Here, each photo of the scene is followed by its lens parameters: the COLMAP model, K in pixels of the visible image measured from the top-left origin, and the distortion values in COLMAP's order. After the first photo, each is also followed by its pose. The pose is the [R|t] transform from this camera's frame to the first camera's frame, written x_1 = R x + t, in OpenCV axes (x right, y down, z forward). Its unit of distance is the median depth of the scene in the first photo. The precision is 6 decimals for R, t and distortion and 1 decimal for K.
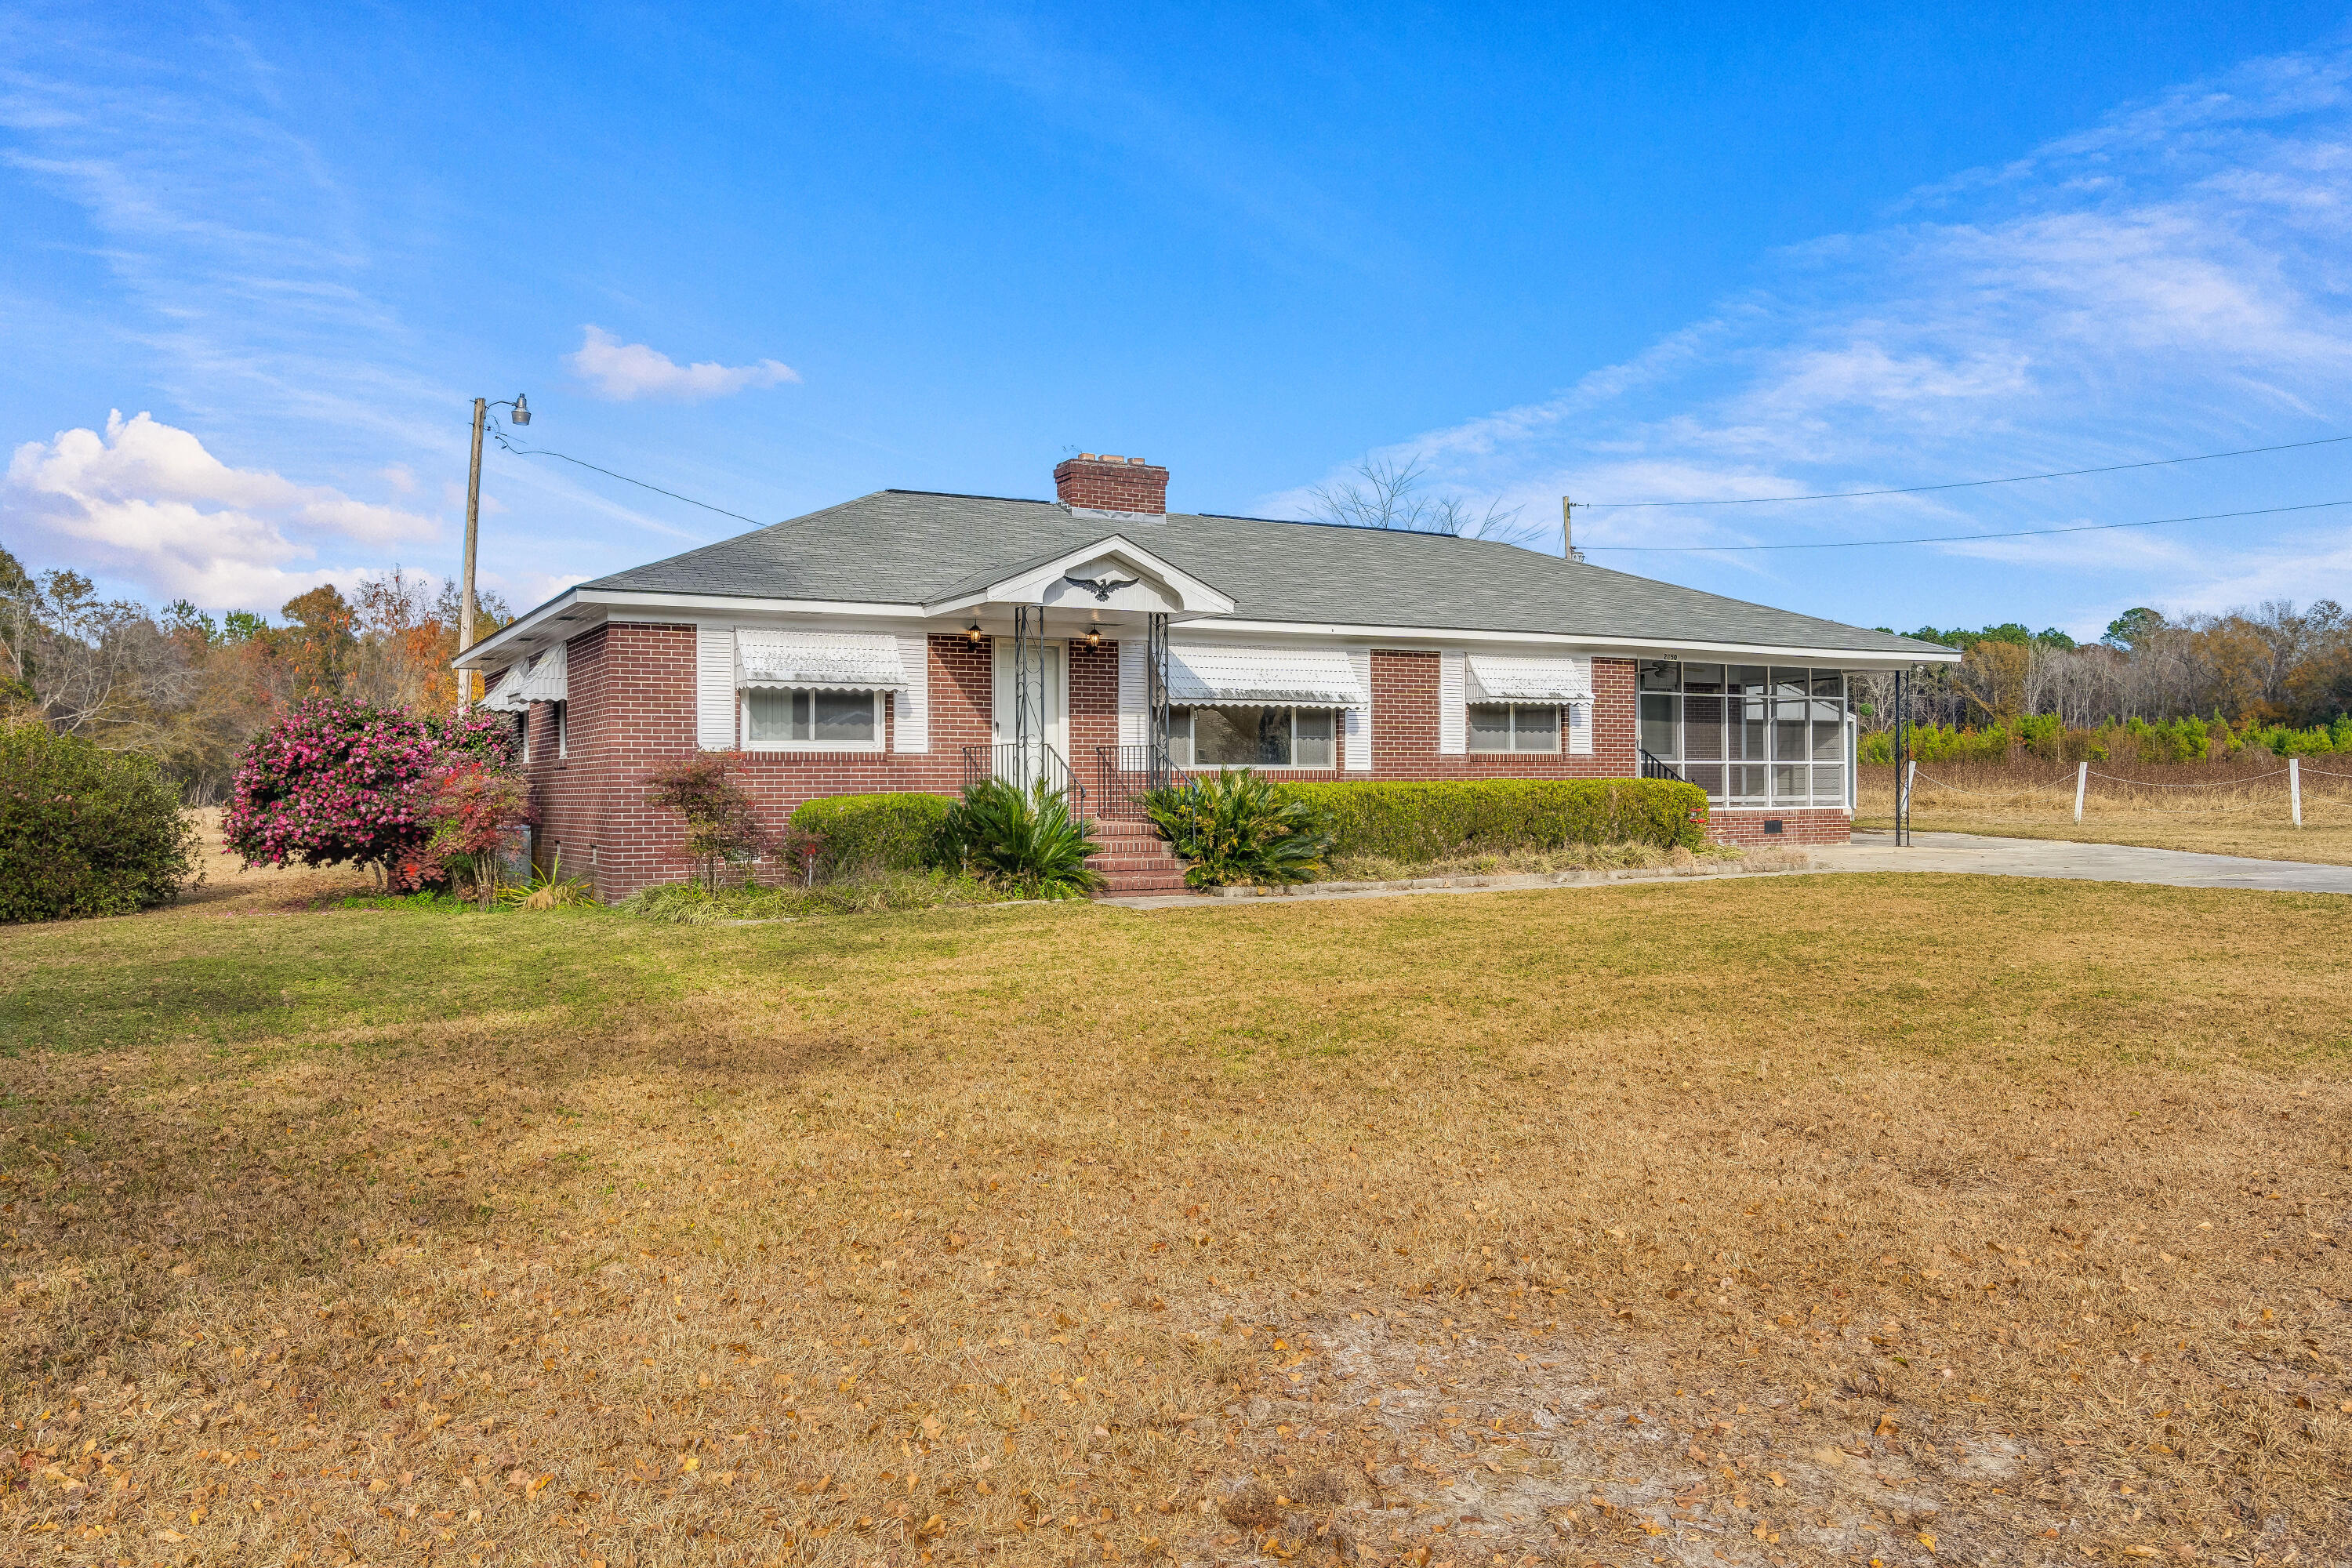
lens RADIAL K [[1709.5, 0, 1176.0], [0, 1709.5, 784.0], [0, 0, 1]] dist [0.002666, 0.000949]
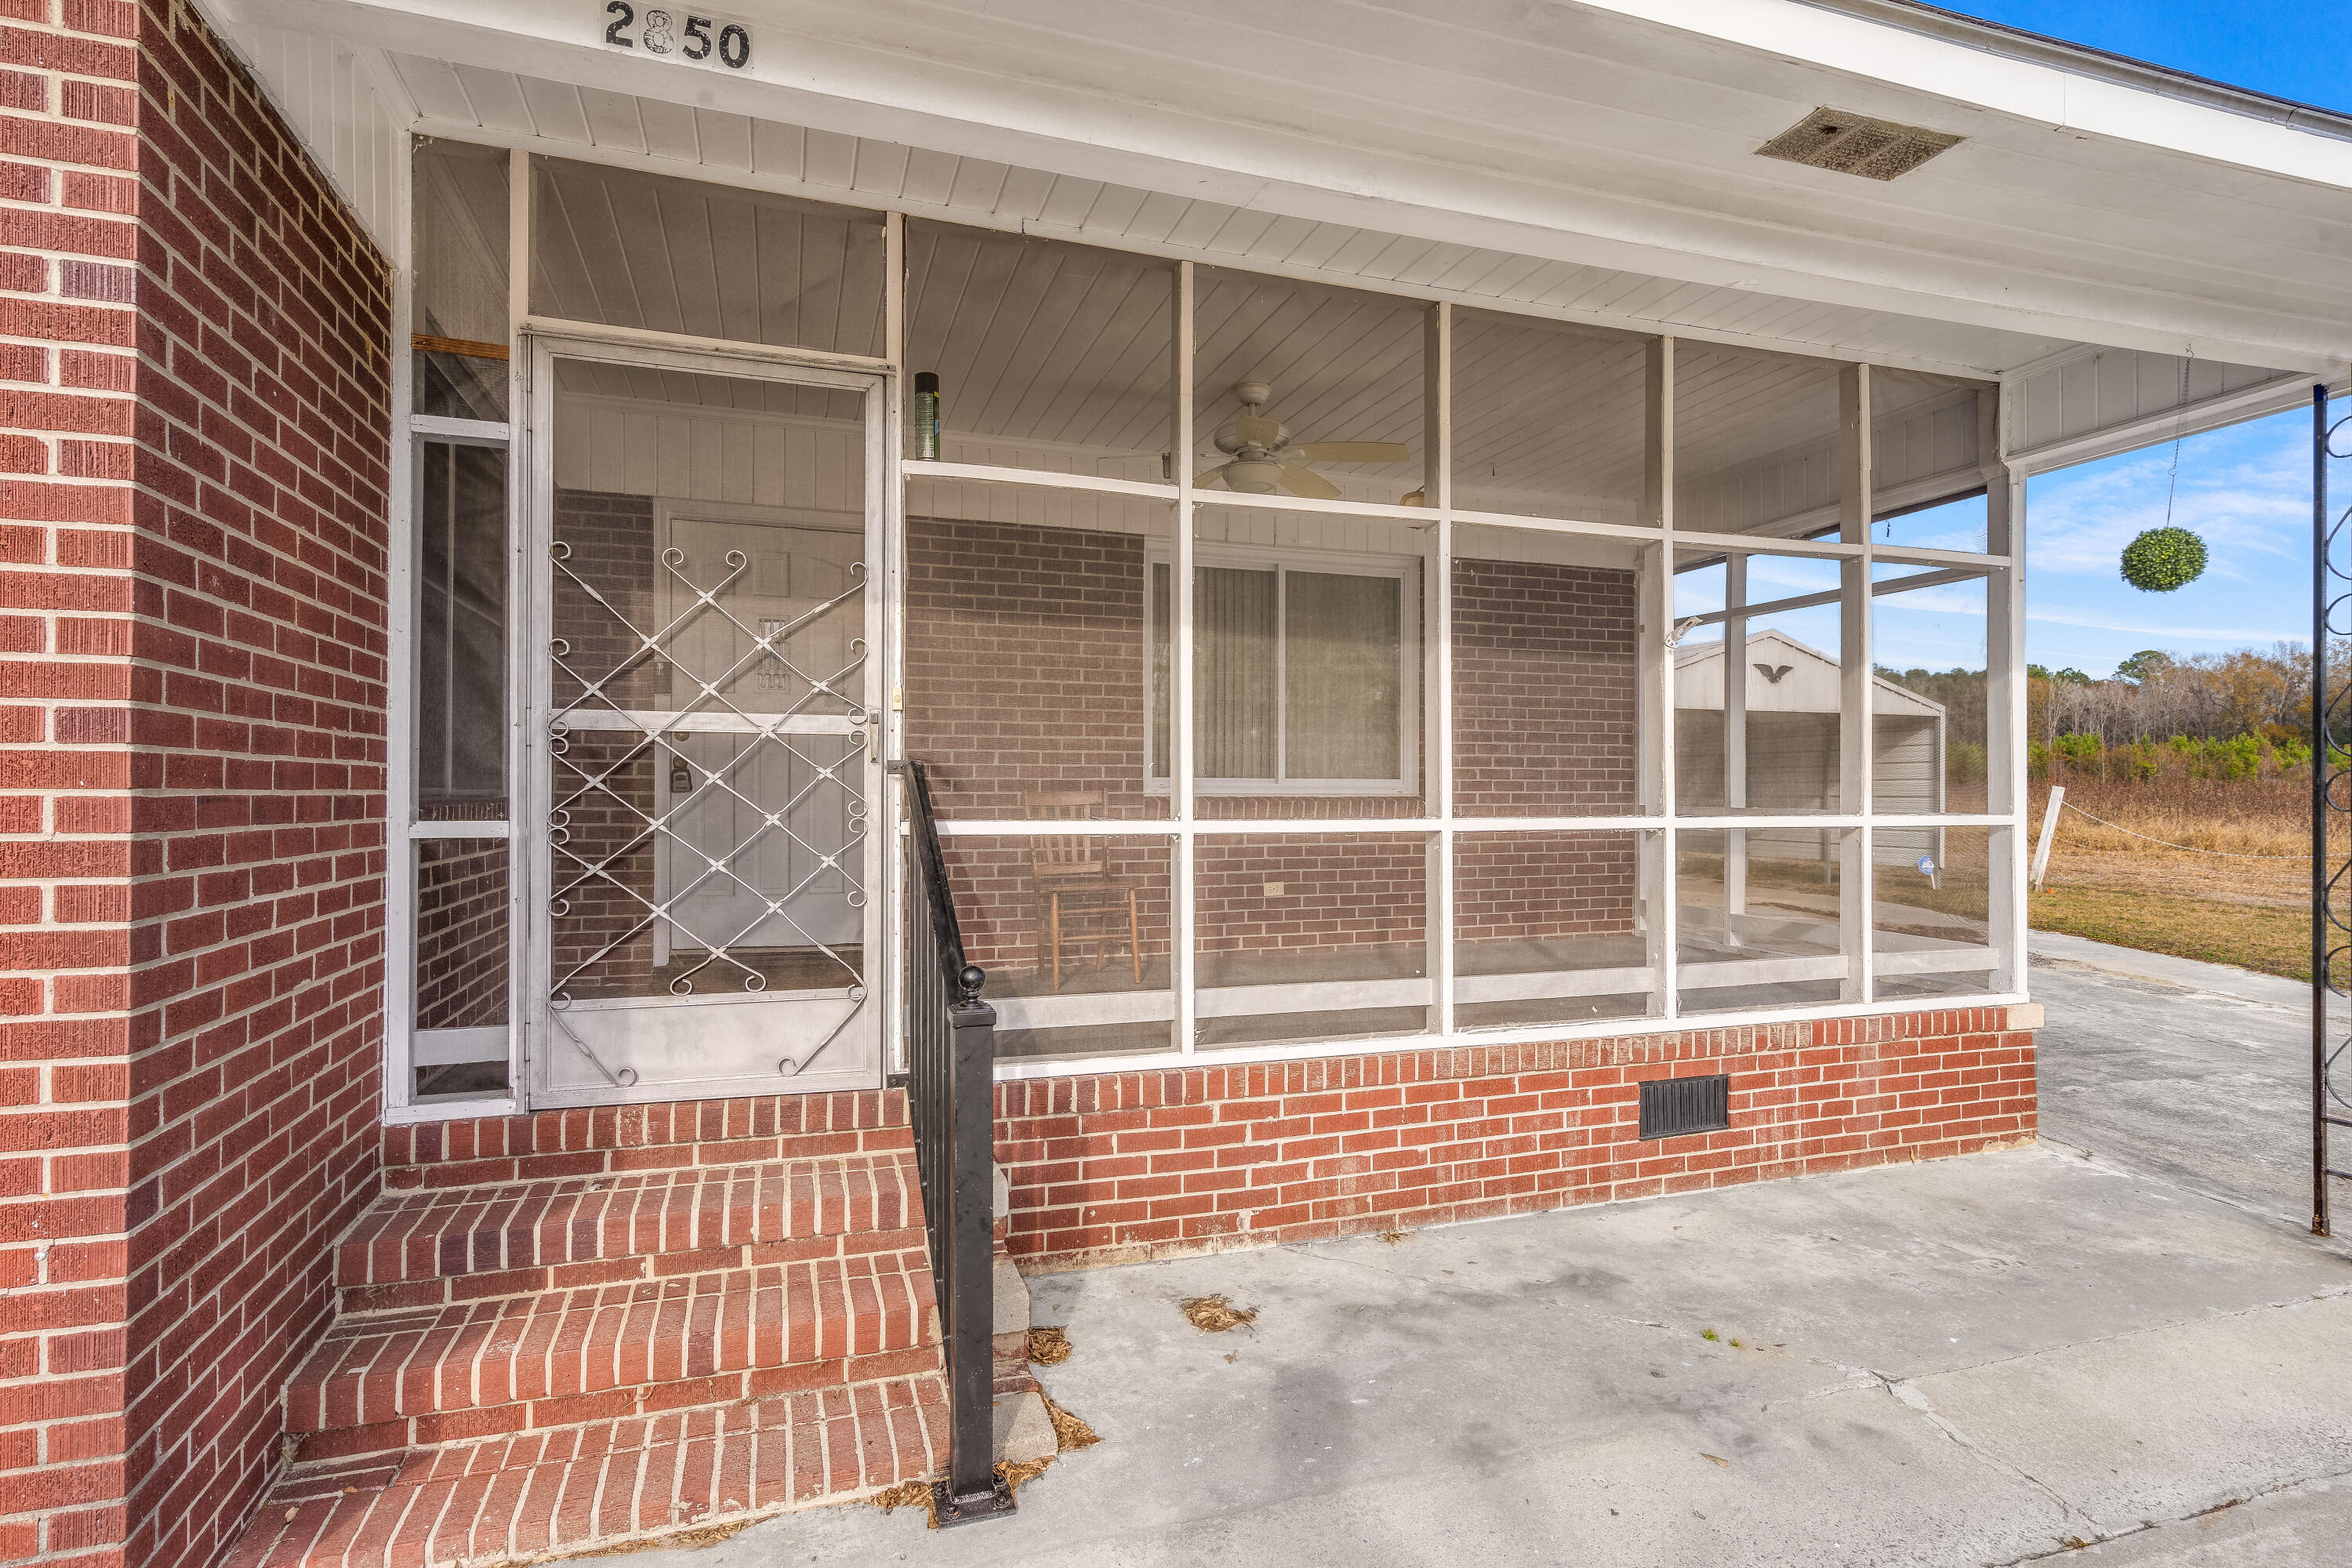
lens RADIAL K [[1201.7, 0, 1176.0], [0, 1201.7, 784.0], [0, 0, 1]] dist [0.001912, 0.000440]
pose [[0.986970, 0.004441, -0.160841, 0.364440], [-0.004969, 0.999984, -0.002879, -0.019937], [0.160826, 0.003641, 0.986976, 0.983993]]
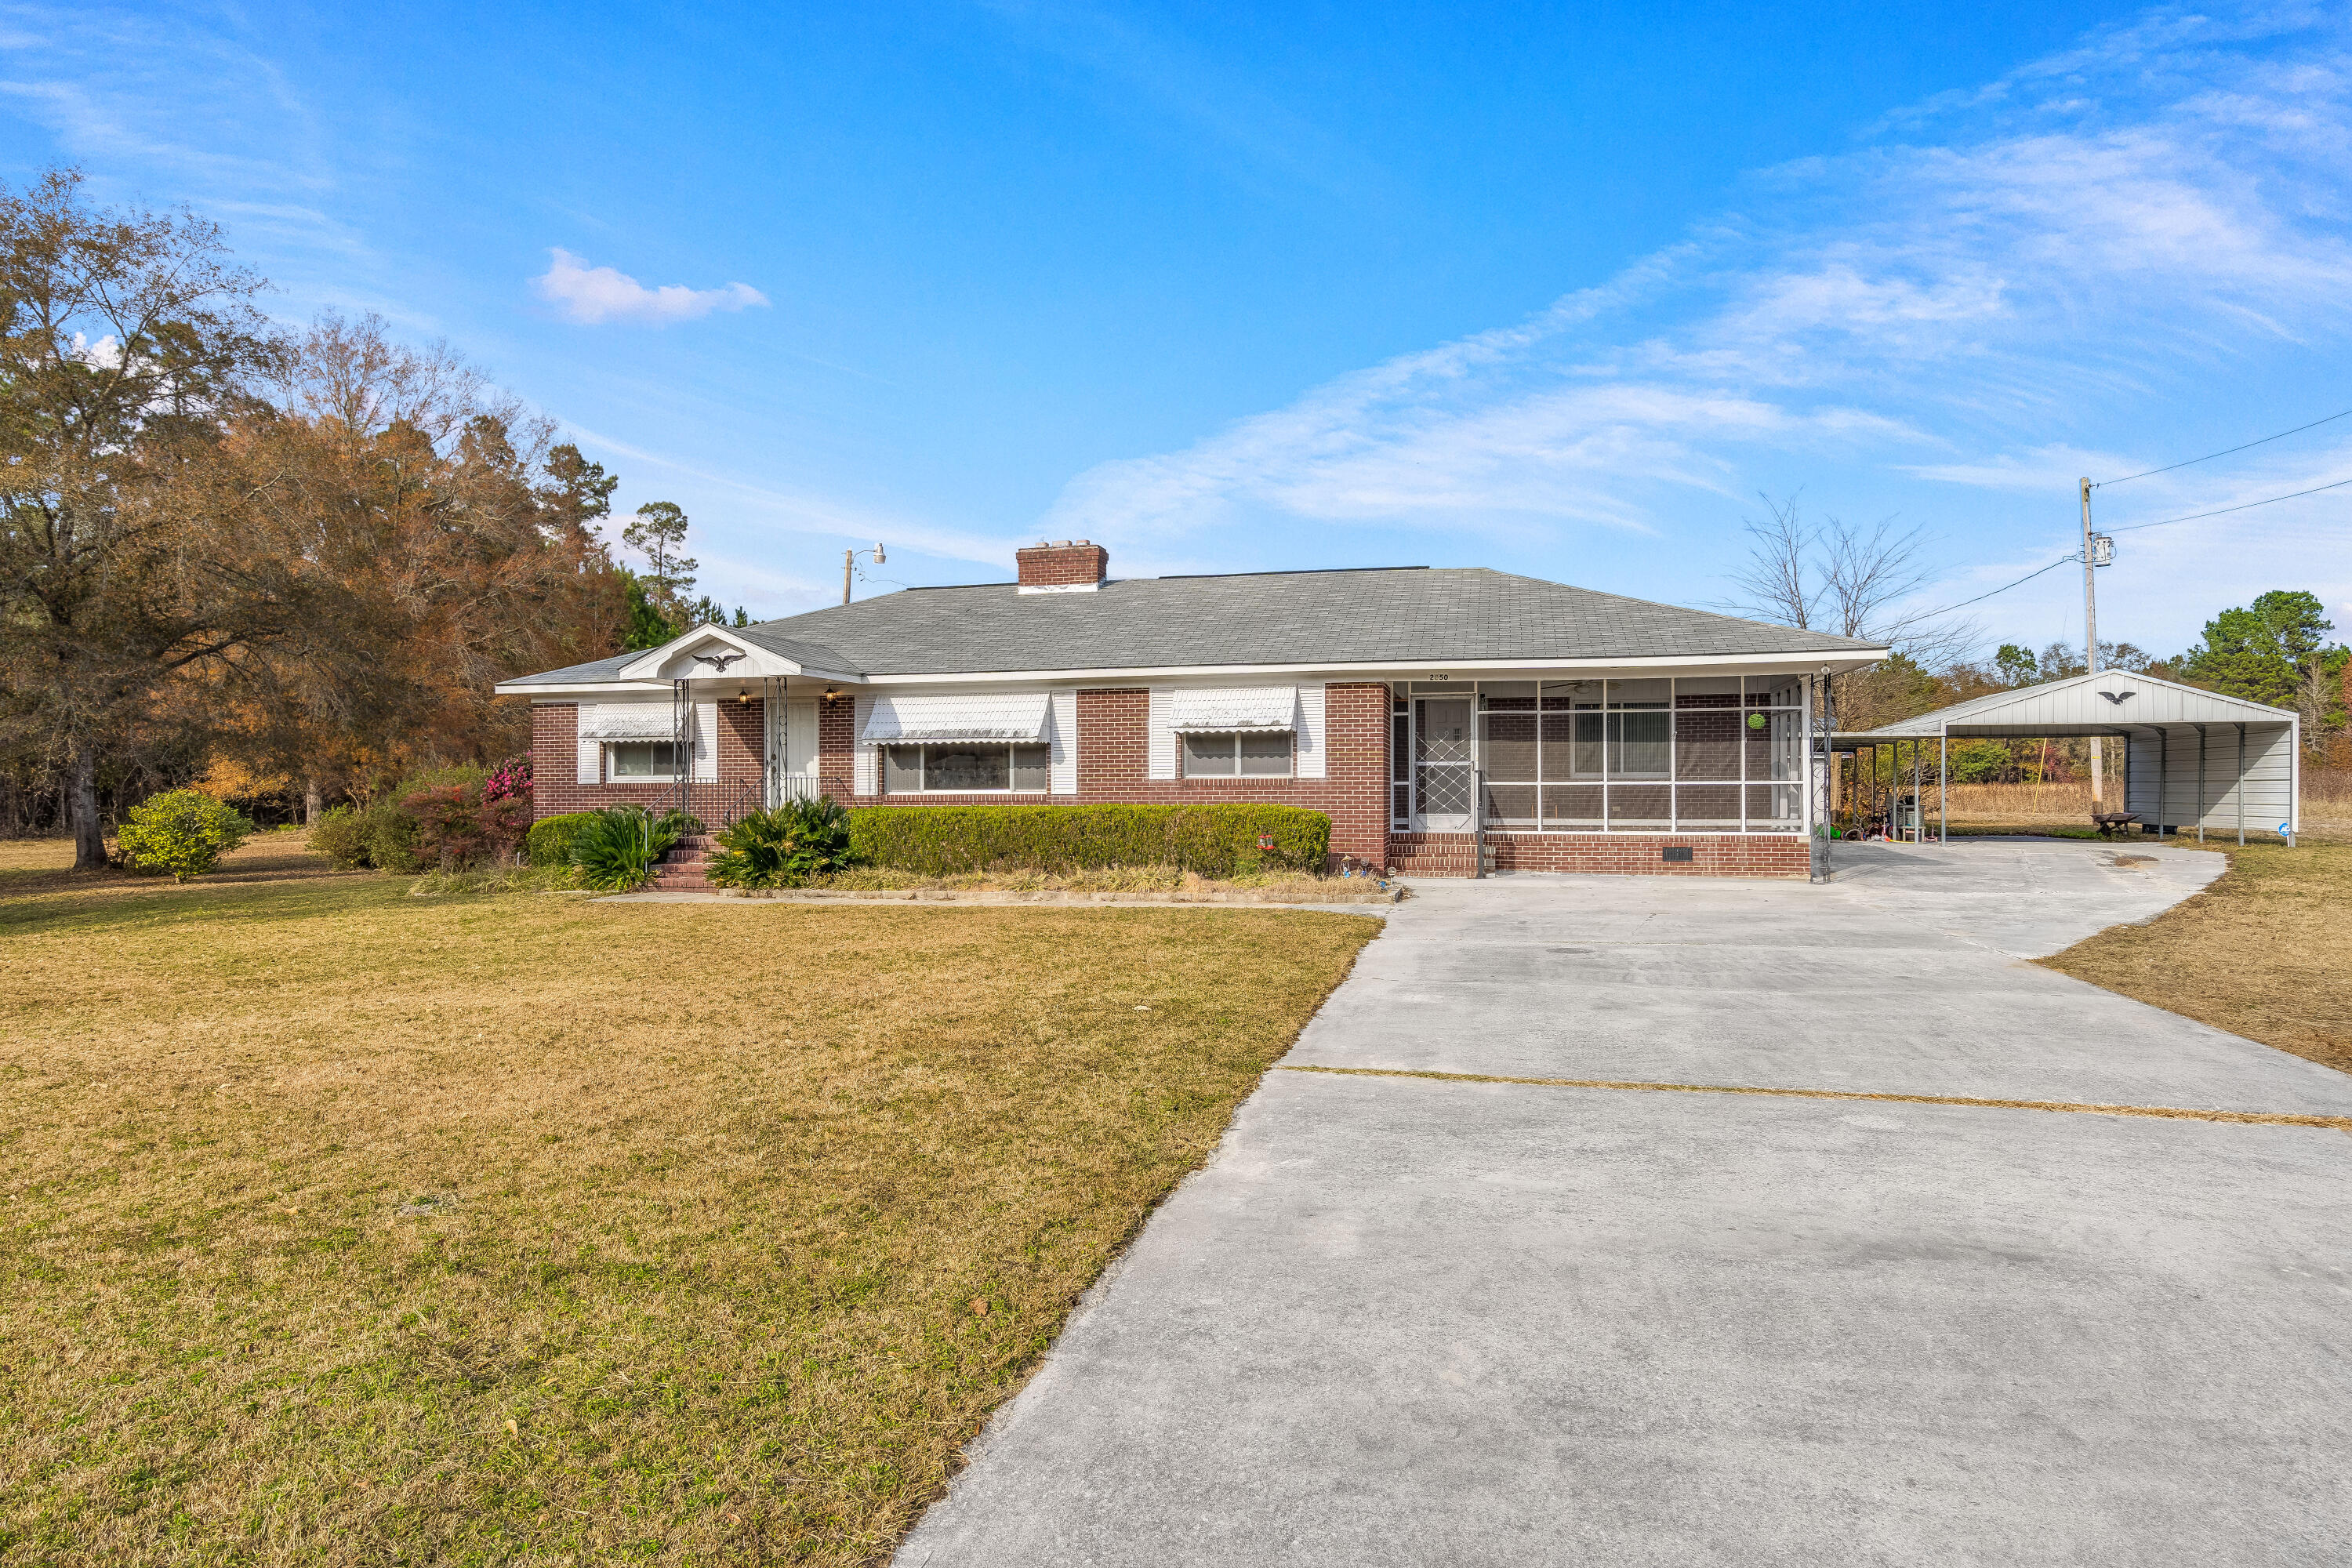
lens RADIAL K [[1286.4, 0, 1176.0], [0, 1286.4, 784.0], [0, 0, 1]] dist [0.005114, 0.000598]
pose [[0.747564, -0.000872, -0.664189, 0.711369], [0.000802, 1.000000, -0.000411, -0.014008], [0.664189, -0.000225, 0.747564, 0.378169]]
